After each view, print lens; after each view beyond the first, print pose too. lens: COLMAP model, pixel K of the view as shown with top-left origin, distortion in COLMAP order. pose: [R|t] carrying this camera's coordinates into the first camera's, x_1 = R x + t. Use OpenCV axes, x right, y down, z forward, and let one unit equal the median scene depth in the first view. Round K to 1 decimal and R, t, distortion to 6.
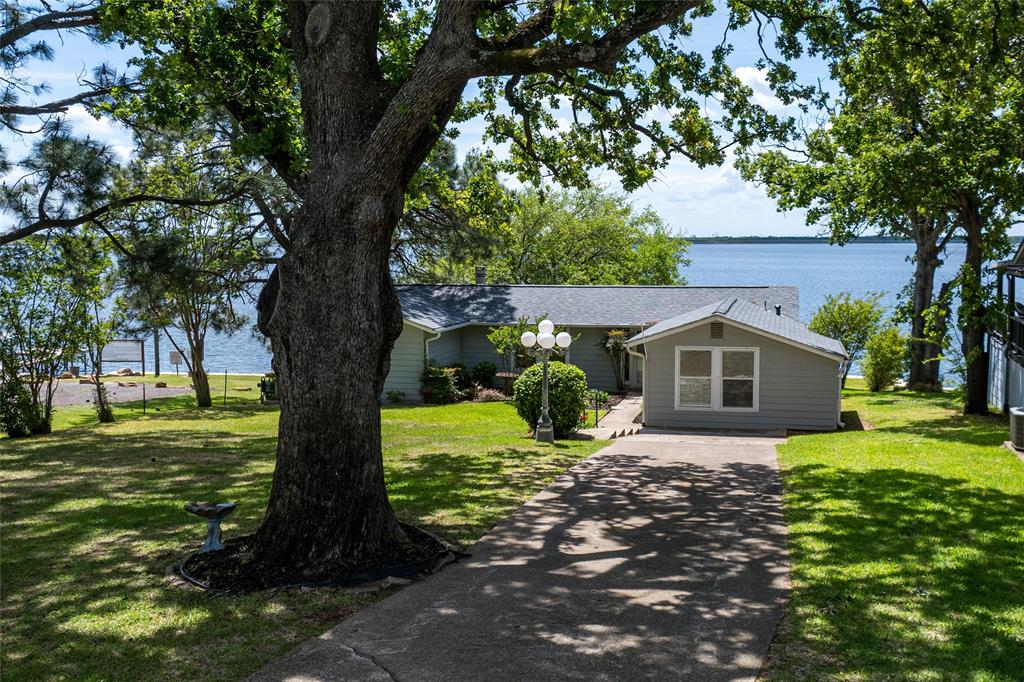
lens RADIAL K [[851.4, 0, 512.0], [0, 851.4, 341.0], [0, 0, 1]] dist [-0.009533, 0.003054]
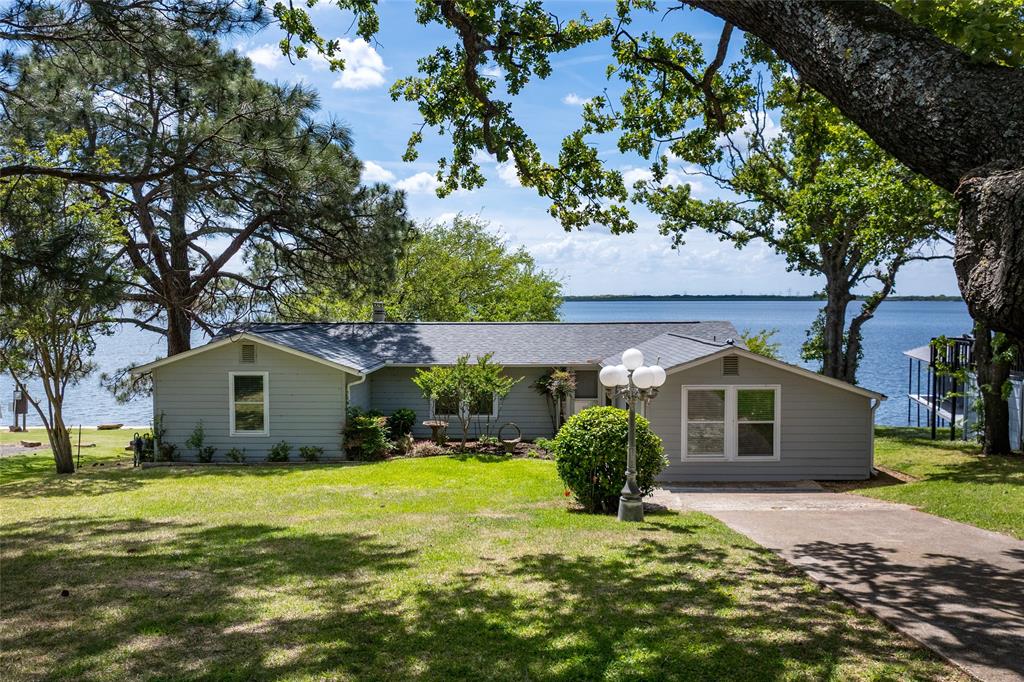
lens RADIAL K [[851.4, 0, 512.0], [0, 851.4, 341.0], [0, 0, 1]] dist [-0.009533, 0.003054]
pose [[0.985007, -0.008865, 0.172288, -0.087079], [0.017764, 0.998582, -0.050178, 0.001190], [-0.171599, 0.052486, 0.983768, 0.147152]]
